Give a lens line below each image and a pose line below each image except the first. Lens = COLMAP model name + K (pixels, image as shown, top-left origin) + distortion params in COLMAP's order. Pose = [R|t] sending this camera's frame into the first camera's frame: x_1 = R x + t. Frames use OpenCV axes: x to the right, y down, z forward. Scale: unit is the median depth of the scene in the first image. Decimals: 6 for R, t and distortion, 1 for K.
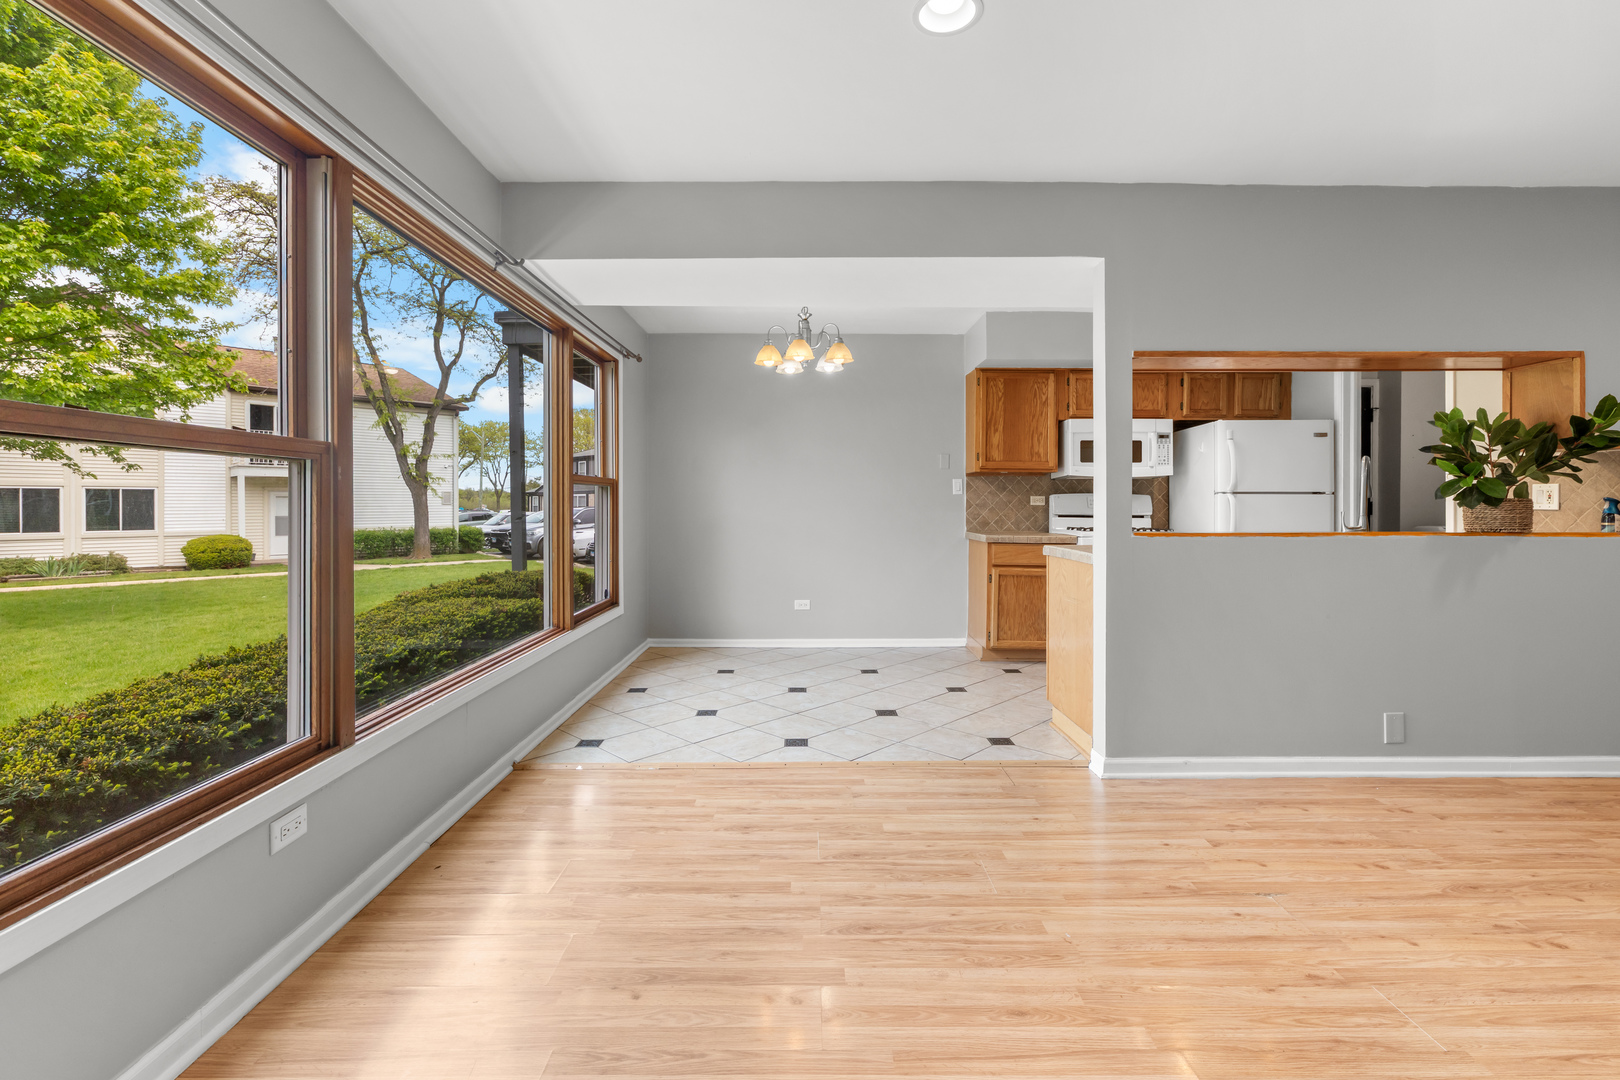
lens RADIAL K [[706.9, 0, 818.6], [0, 706.9, 507.7], [0, 0, 1]] dist [-0.003433, 0.002527]
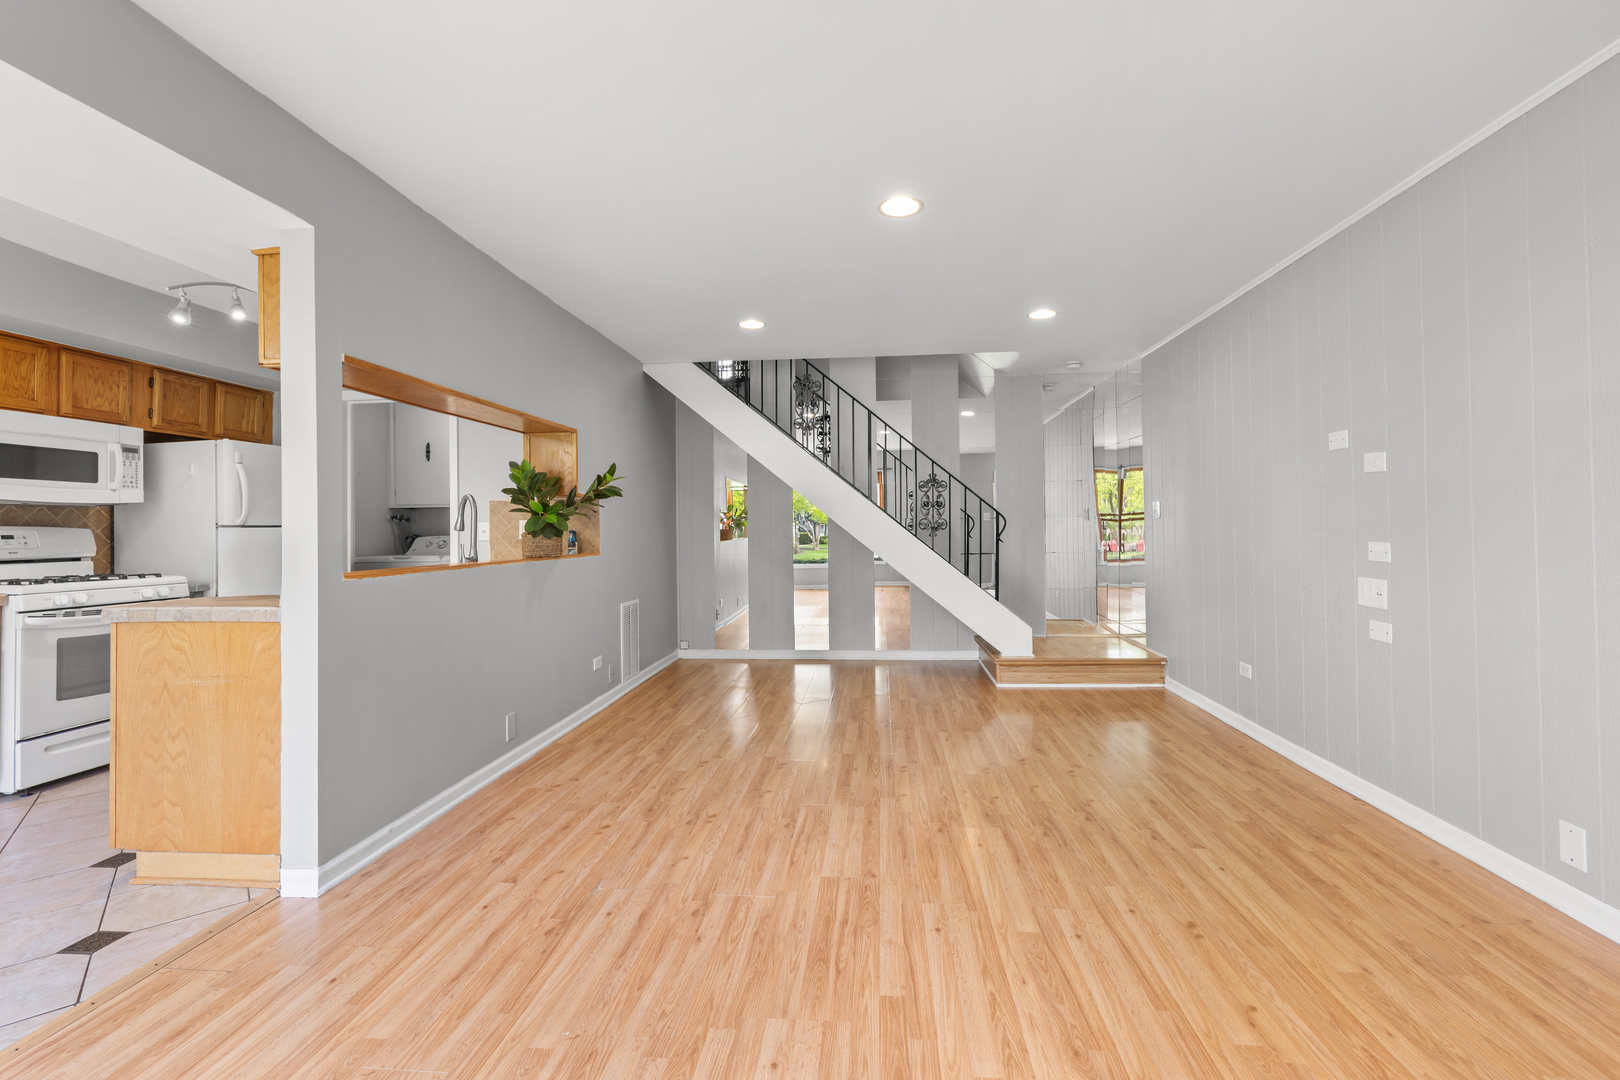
lens RADIAL K [[706.9, 0, 805.5], [0, 706.9, 523.6], [0, 0, 1]] dist [-0.003433, 0.002527]
pose [[0.112381, 0.008909, 0.993625, -0.307152], [0.018280, 0.999772, -0.011032, -0.003936], [-0.993497, 0.019403, 0.112193, 0.381619]]
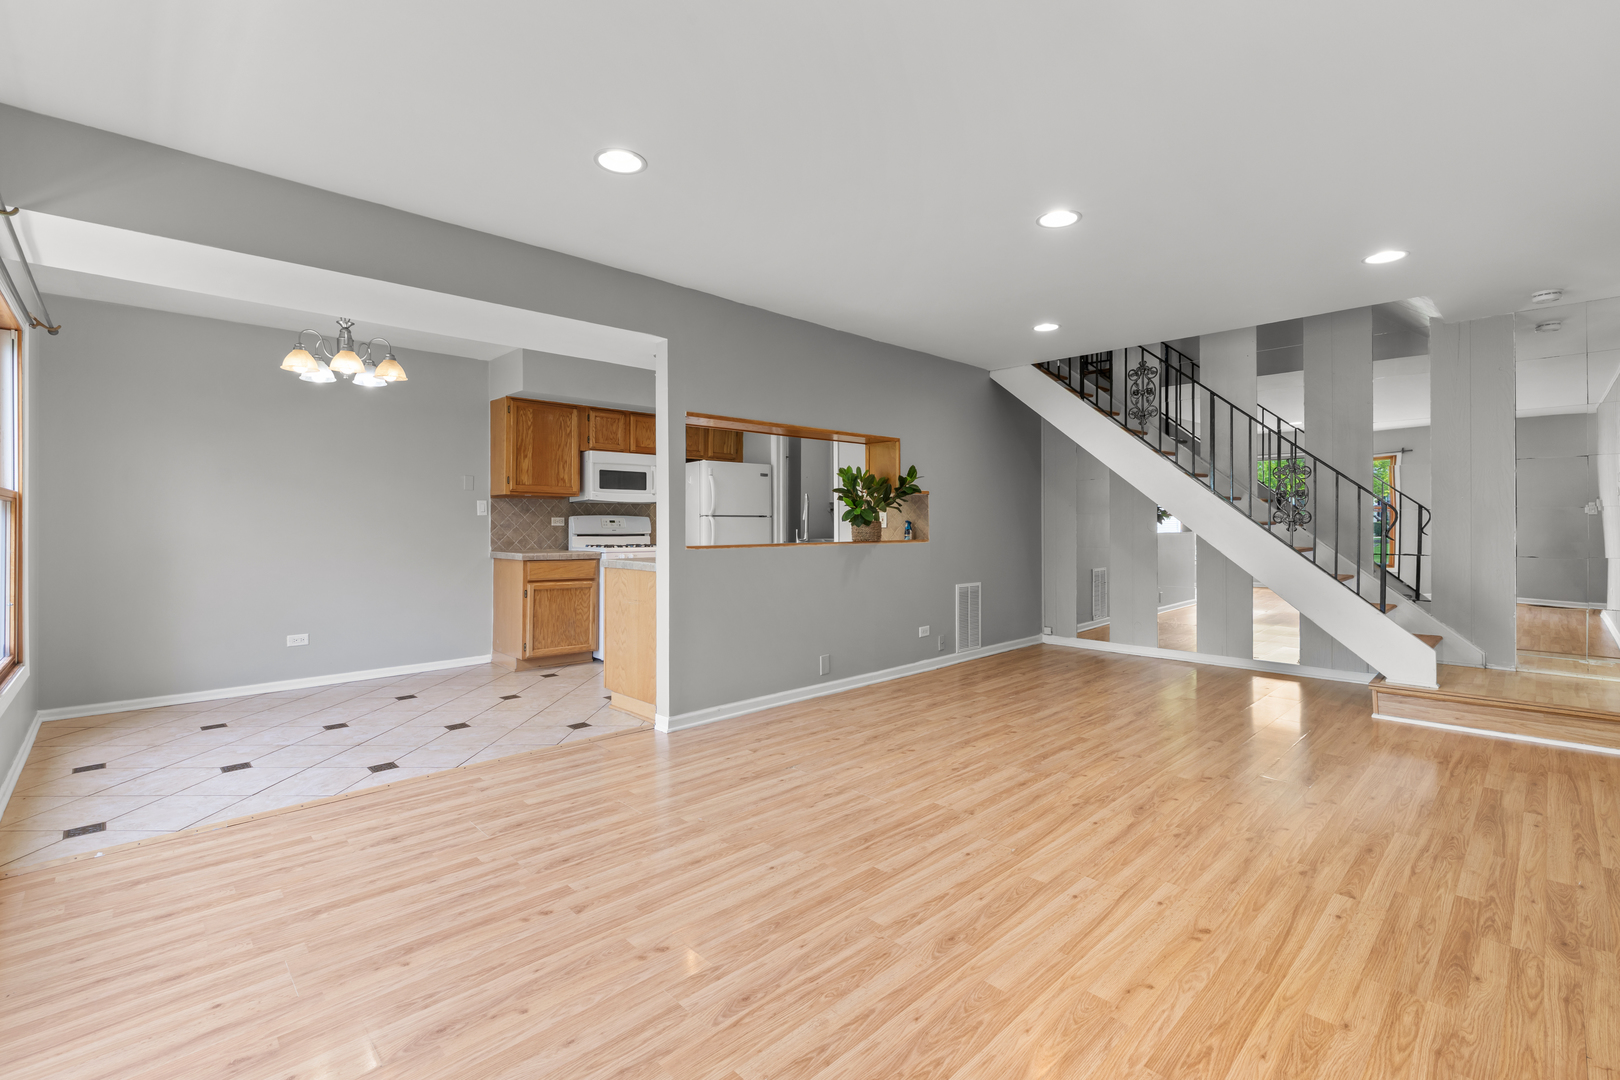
lens RADIAL K [[706.9, 0, 816.5], [0, 706.9, 526.2], [0, 0, 1]] dist [-0.003433, 0.002527]
pose [[0.723317, -0.003176, 0.690509, -0.308451], [0.004761, 0.999989, -0.000388, -0.000694], [-0.690500, 0.003568, 0.723324, -0.147725]]
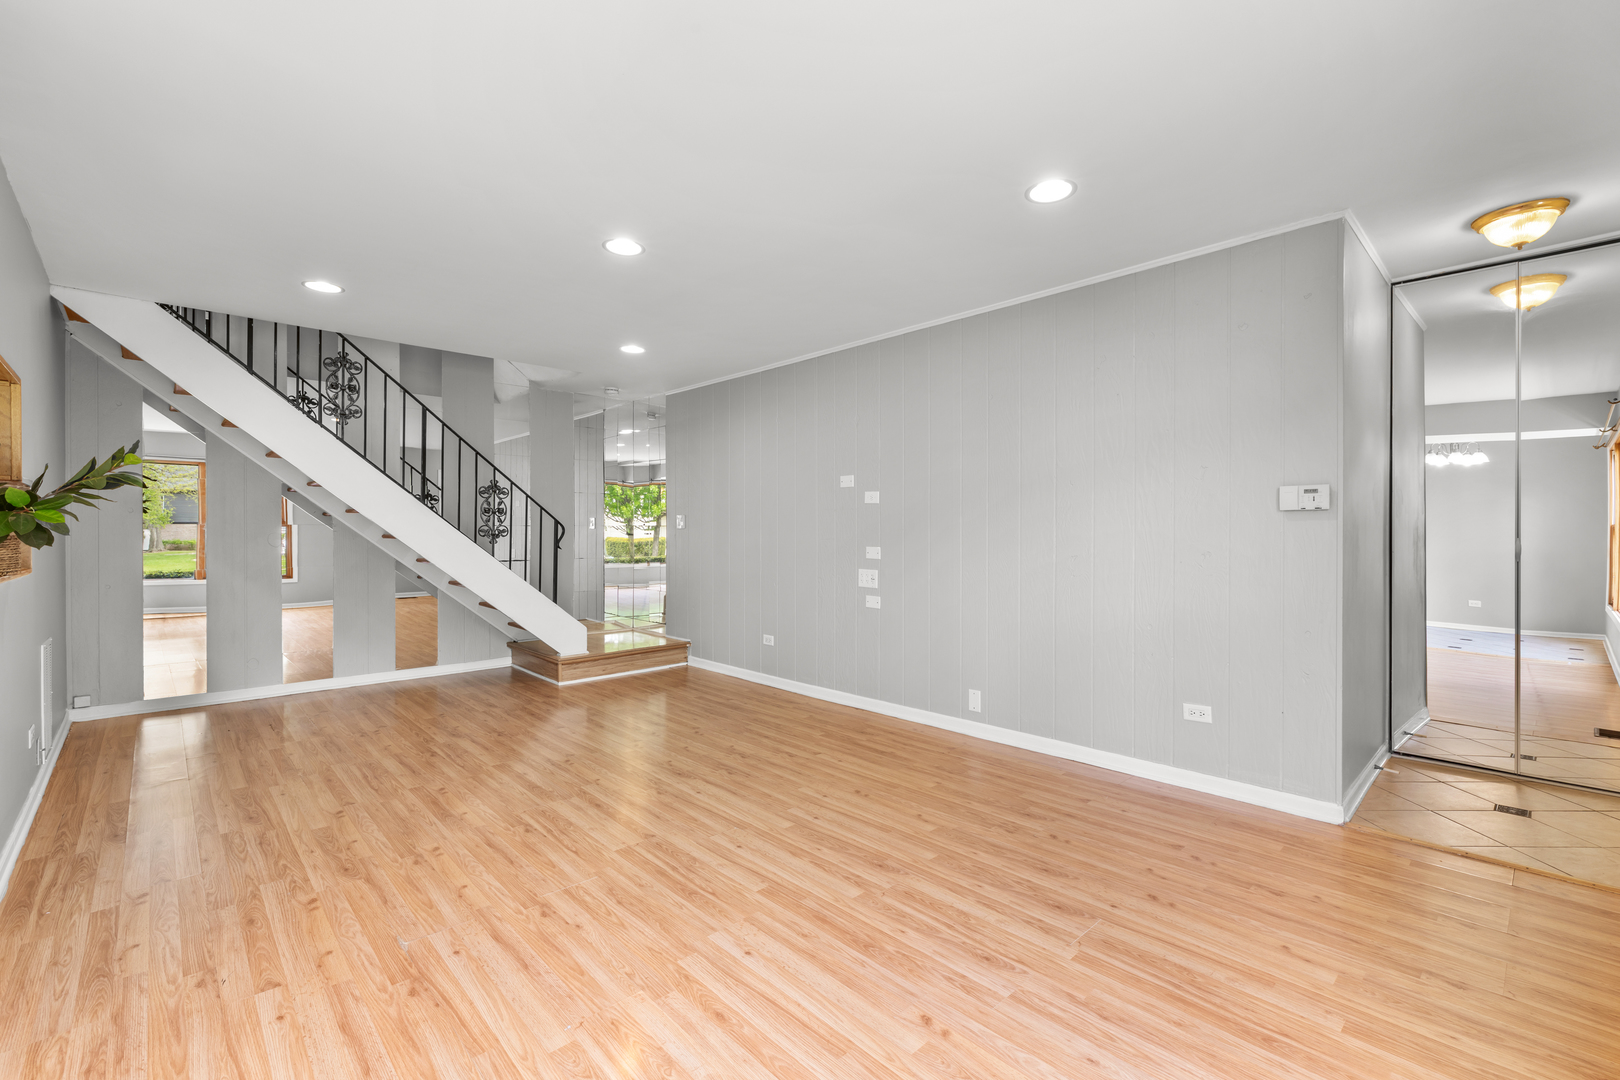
lens RADIAL K [[706.9, 0, 811.4], [0, 706.9, 538.6], [0, 0, 1]] dist [-0.003433, 0.002527]
pose [[-0.673130, -0.003301, 0.739516, -0.325208], [0.007537, 0.999907, 0.011324, -0.011891], [-0.739485, 0.013196, -0.673043, 0.871439]]
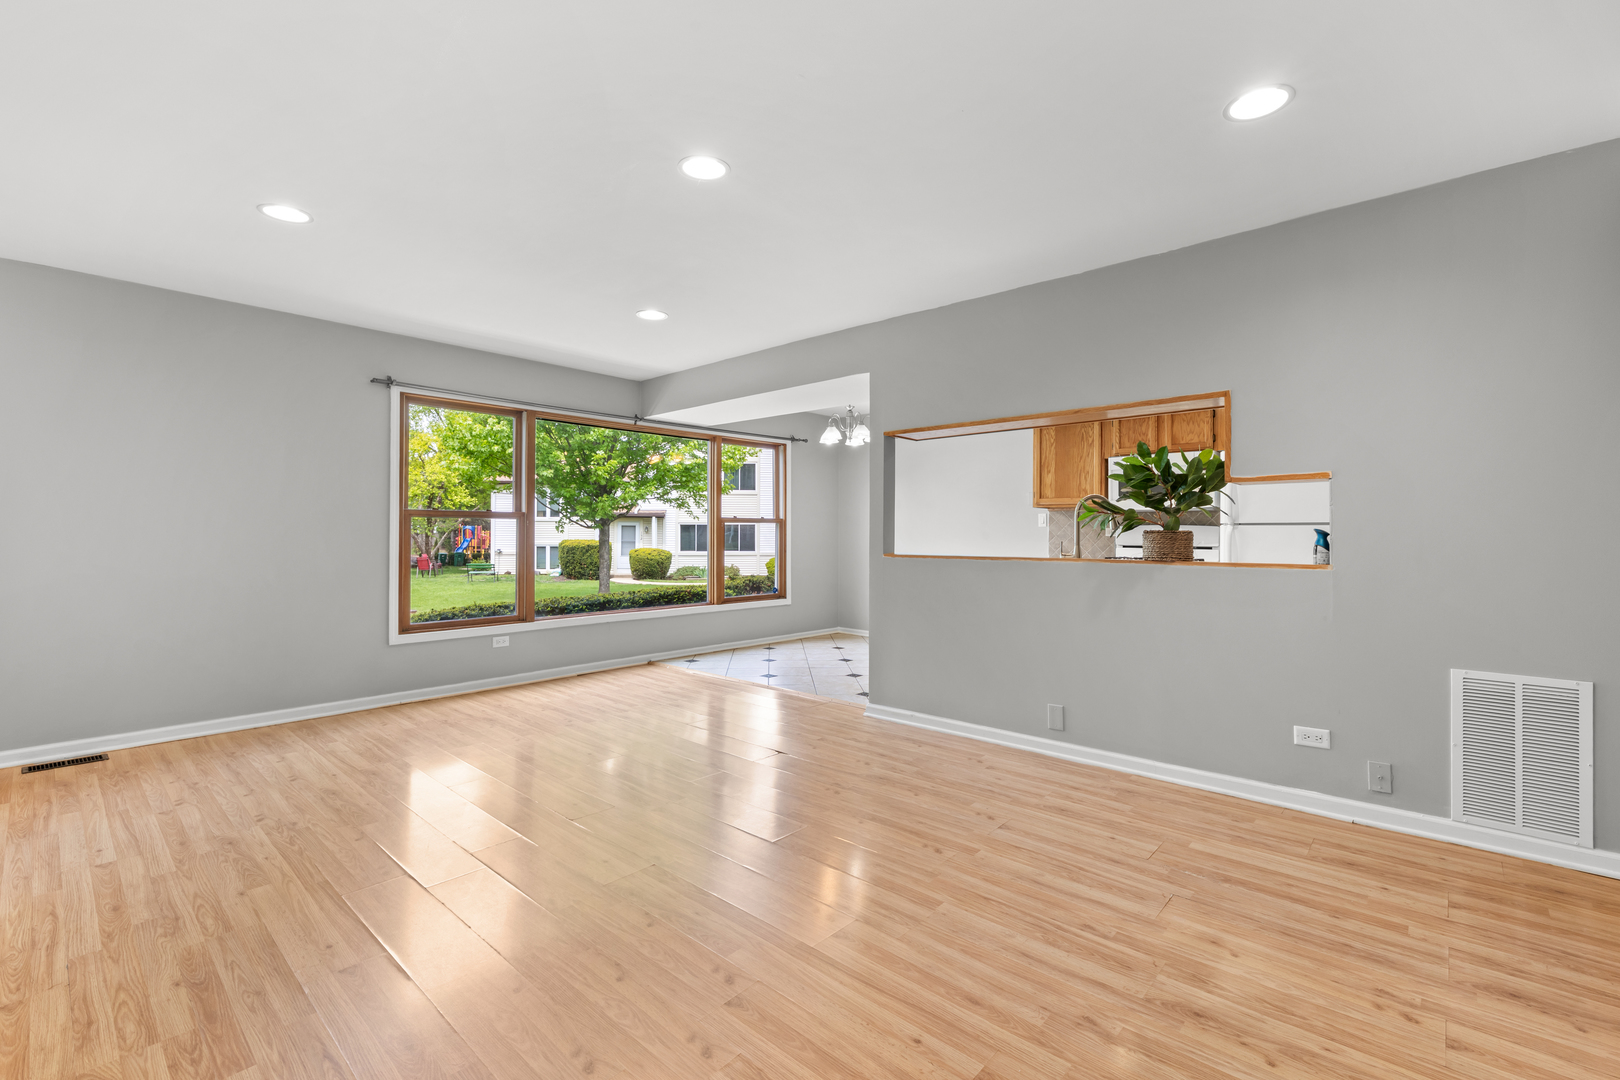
lens RADIAL K [[706.9, 0, 831.3], [0, 706.9, 520.7], [0, 0, 1]] dist [-0.003433, 0.002527]
pose [[0.747830, -0.010255, -0.663811, 1.365960], [-0.006295, 0.999726, -0.022536, 0.000030], [0.663860, 0.021031, 0.747561, -0.189434]]
